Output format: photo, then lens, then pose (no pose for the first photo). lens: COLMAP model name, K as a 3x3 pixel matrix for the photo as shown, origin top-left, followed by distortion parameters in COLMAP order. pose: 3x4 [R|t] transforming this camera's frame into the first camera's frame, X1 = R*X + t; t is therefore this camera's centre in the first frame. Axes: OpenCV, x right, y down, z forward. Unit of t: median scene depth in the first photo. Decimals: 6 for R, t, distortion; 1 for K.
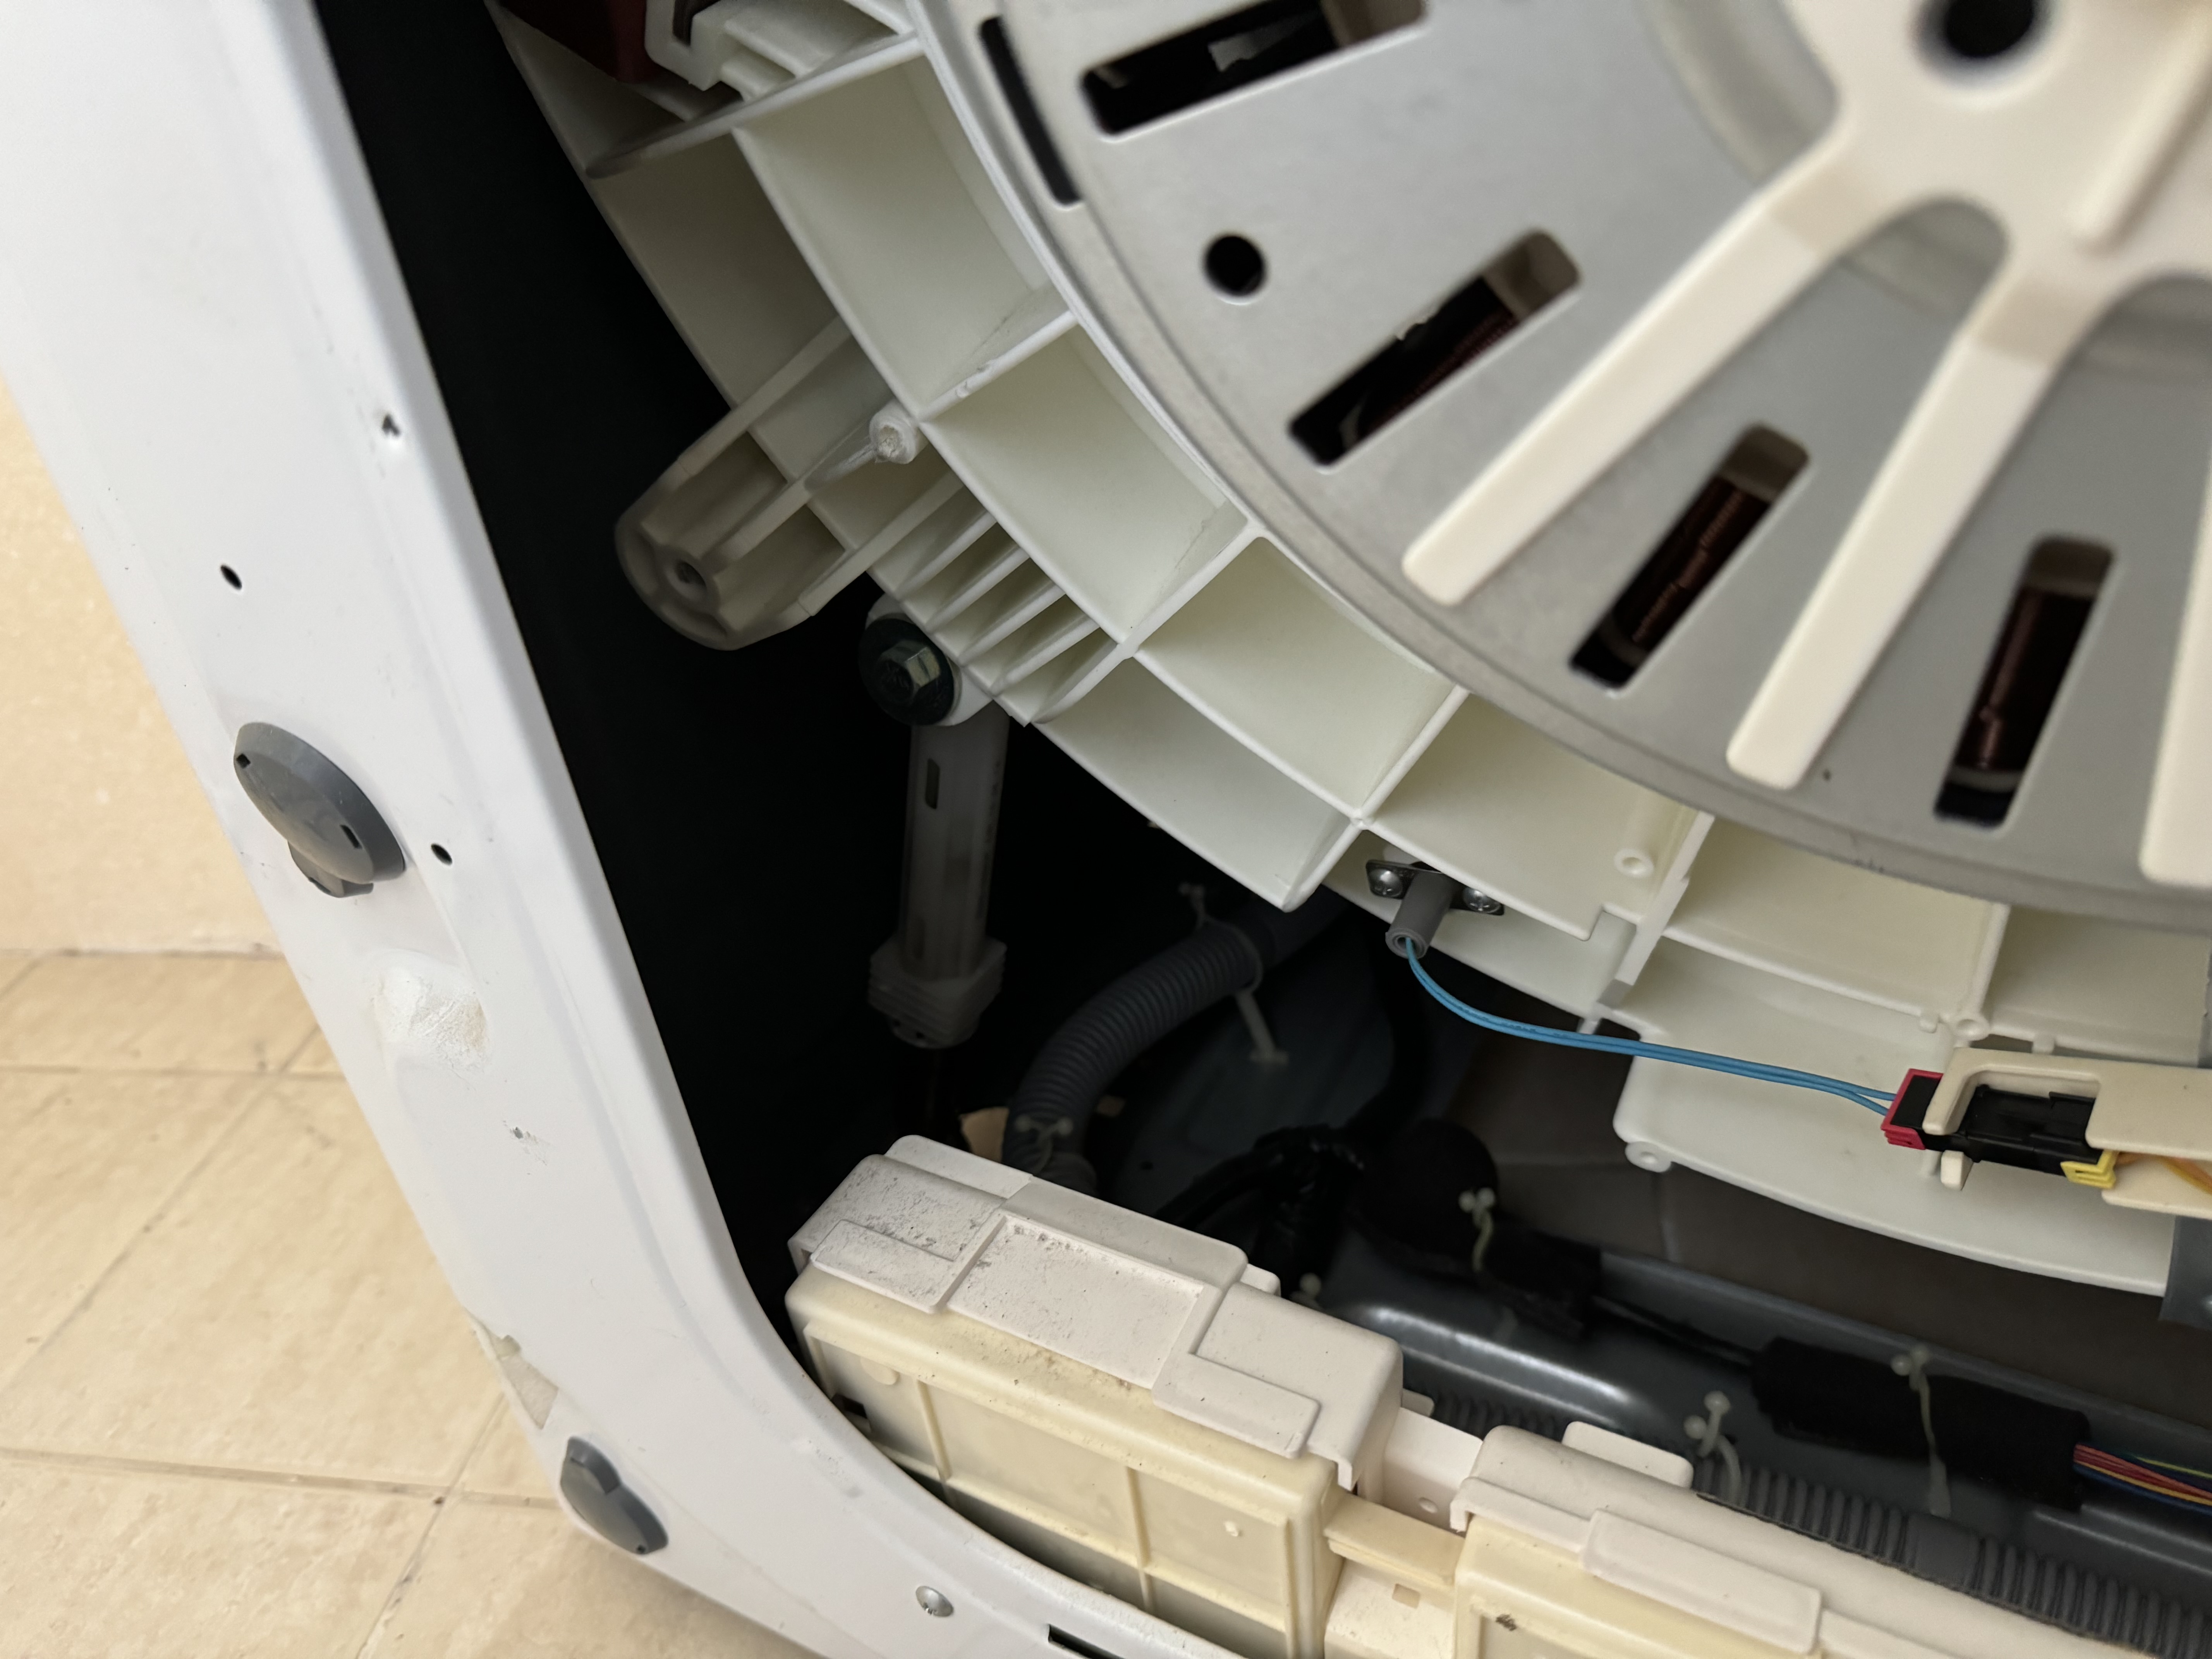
lens RADIAL K [[1633.7, 0, 1090.3], [0, 1633.7, 825.3], [0, 0, 1]] dist [0.045732, -0.073220]
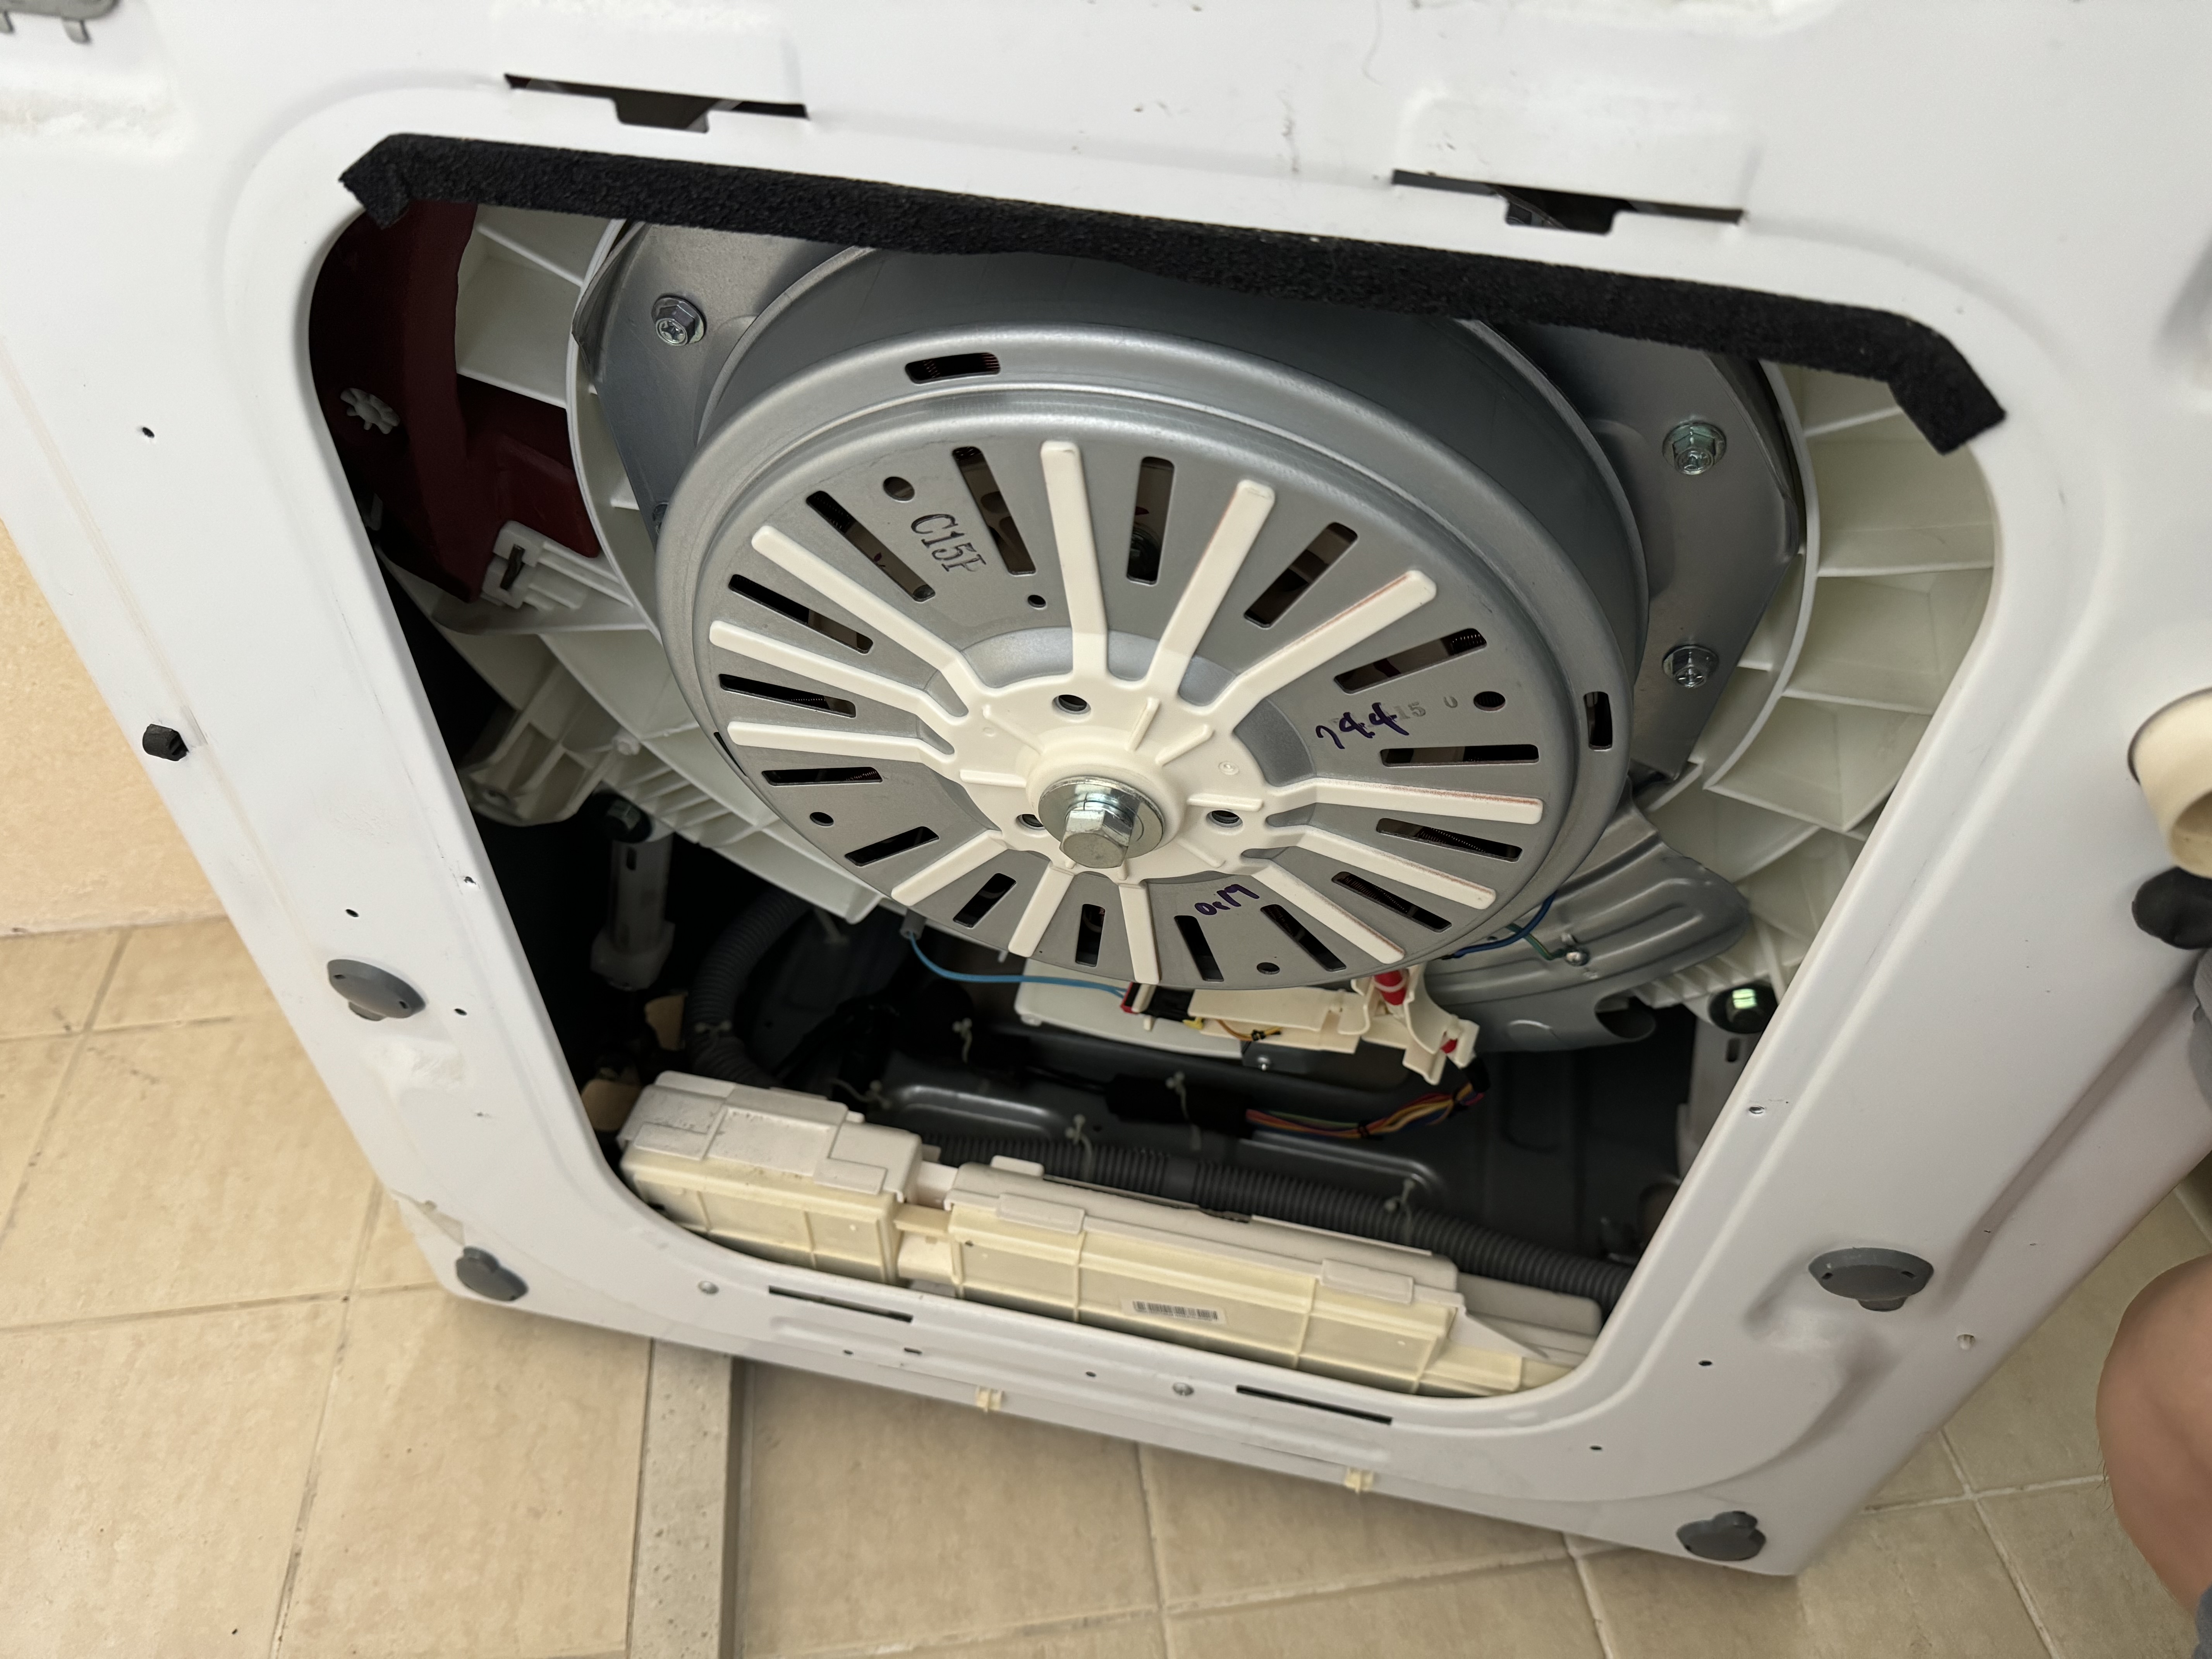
lens RADIAL K [[1633.7, 0, 1090.3], [0, 1633.7, 825.3], [0, 0, 1]] dist [0.045732, -0.073220]
pose [[0.954241, -0.125387, 0.271481, -0.098695], [0.071472, 0.977166, 0.200098, -0.367995], [-0.290371, -0.171538, 0.941413, -0.761809]]
